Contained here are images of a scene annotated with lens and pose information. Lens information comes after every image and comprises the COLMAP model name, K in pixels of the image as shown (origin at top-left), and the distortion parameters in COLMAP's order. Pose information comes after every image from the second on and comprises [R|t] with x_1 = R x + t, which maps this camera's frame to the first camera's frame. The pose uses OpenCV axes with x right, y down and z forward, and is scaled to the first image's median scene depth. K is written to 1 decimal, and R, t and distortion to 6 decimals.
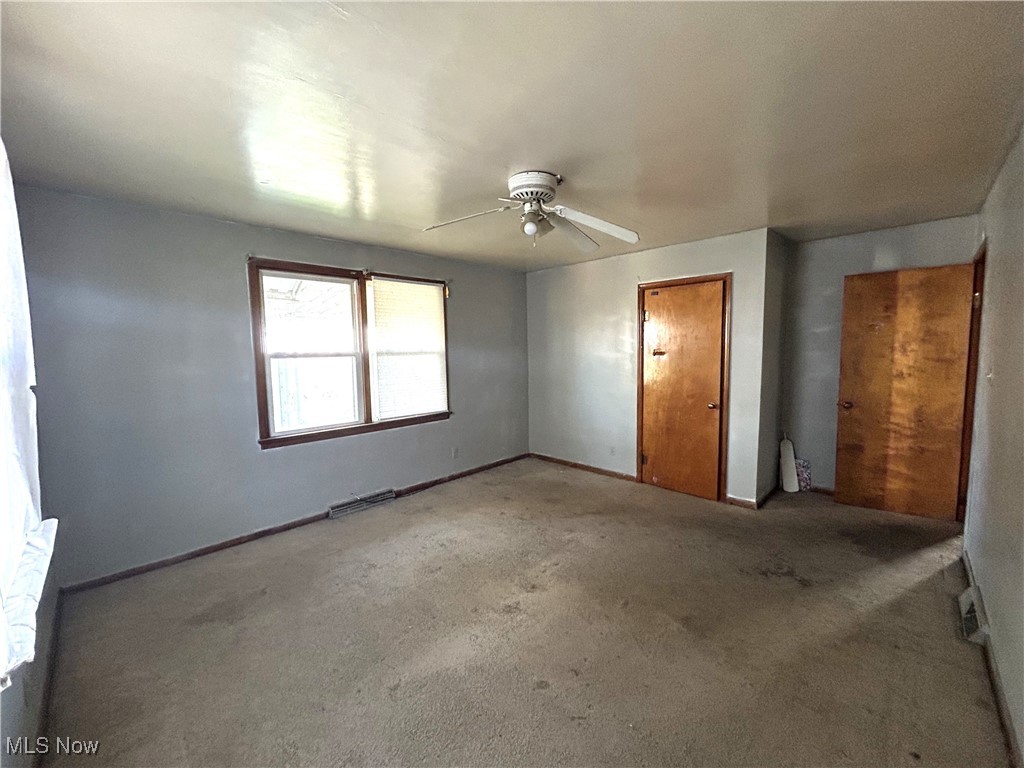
lens RADIAL K [[409.7, 0, 500.8], [0, 409.7, 392.3], [0, 0, 1]] dist [0.006135, 0.000653]
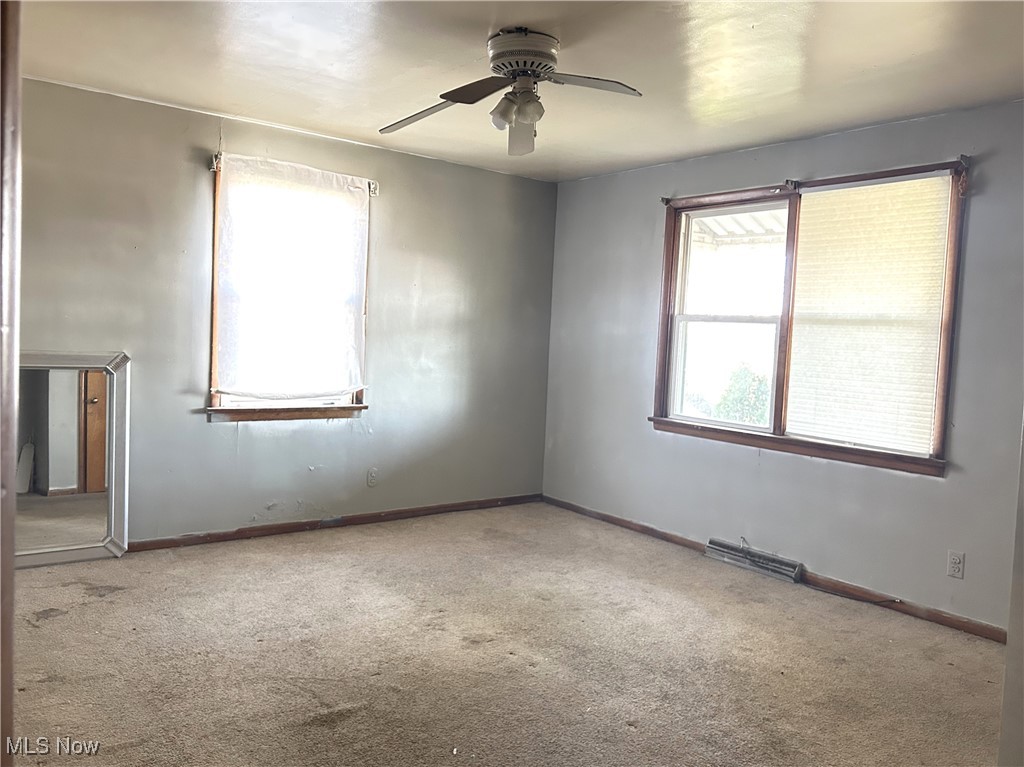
lens RADIAL K [[765.6, 0, 509.8], [0, 765.6, 383.5], [0, 0, 1]] dist [0.072692, -0.073330]
pose [[-0.097884, 0.085259, -0.991539, 0.899058], [-0.150694, 0.983565, 0.099450, -0.055728], [0.983723, 0.159154, -0.083427, 0.756873]]
